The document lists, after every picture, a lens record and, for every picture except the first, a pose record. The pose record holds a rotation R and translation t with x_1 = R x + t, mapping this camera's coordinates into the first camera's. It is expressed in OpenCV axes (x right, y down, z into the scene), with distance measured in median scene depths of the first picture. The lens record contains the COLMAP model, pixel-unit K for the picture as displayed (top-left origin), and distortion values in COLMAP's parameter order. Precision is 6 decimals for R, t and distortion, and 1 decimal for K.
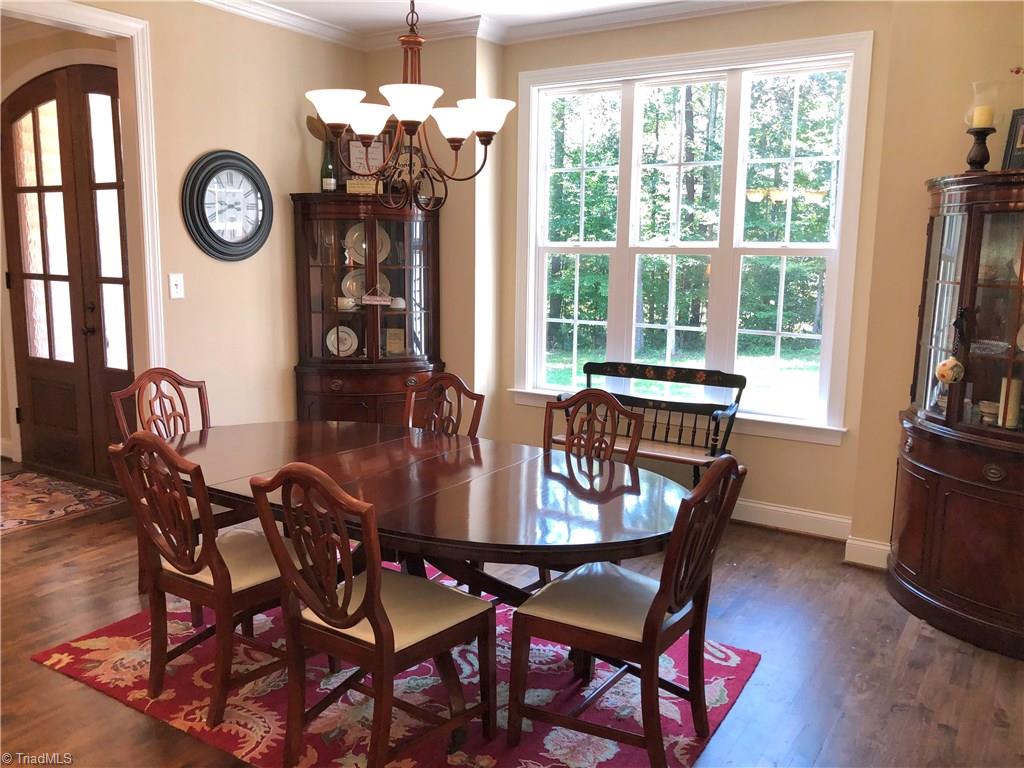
lens RADIAL K [[848.2, 0, 512.6], [0, 848.2, 378.0], [0, 0, 1]] dist [0.065099, -0.070710]
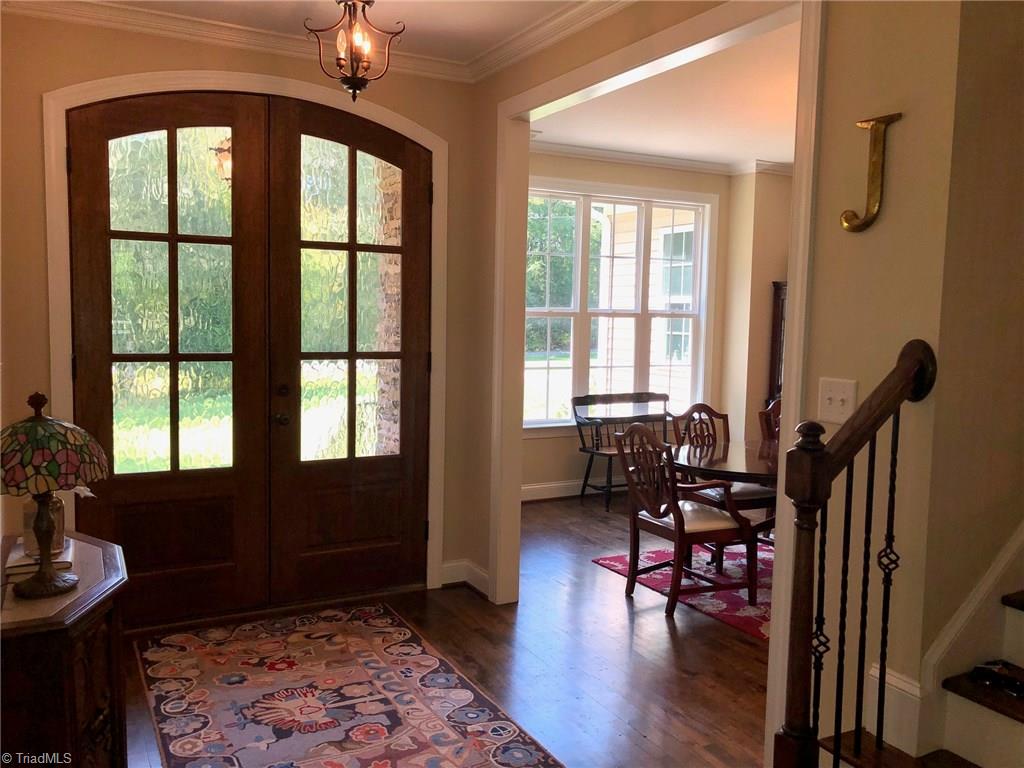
lens RADIAL K [[848.2, 0, 512.6], [0, 848.2, 378.0], [0, 0, 1]] dist [0.065099, -0.070710]
pose [[0.476746, -0.077397, 0.875627, -1.128326], [0.114060, 0.993142, 0.025683, -0.093427], [-0.871610, 0.087630, 0.482304, 0.440093]]
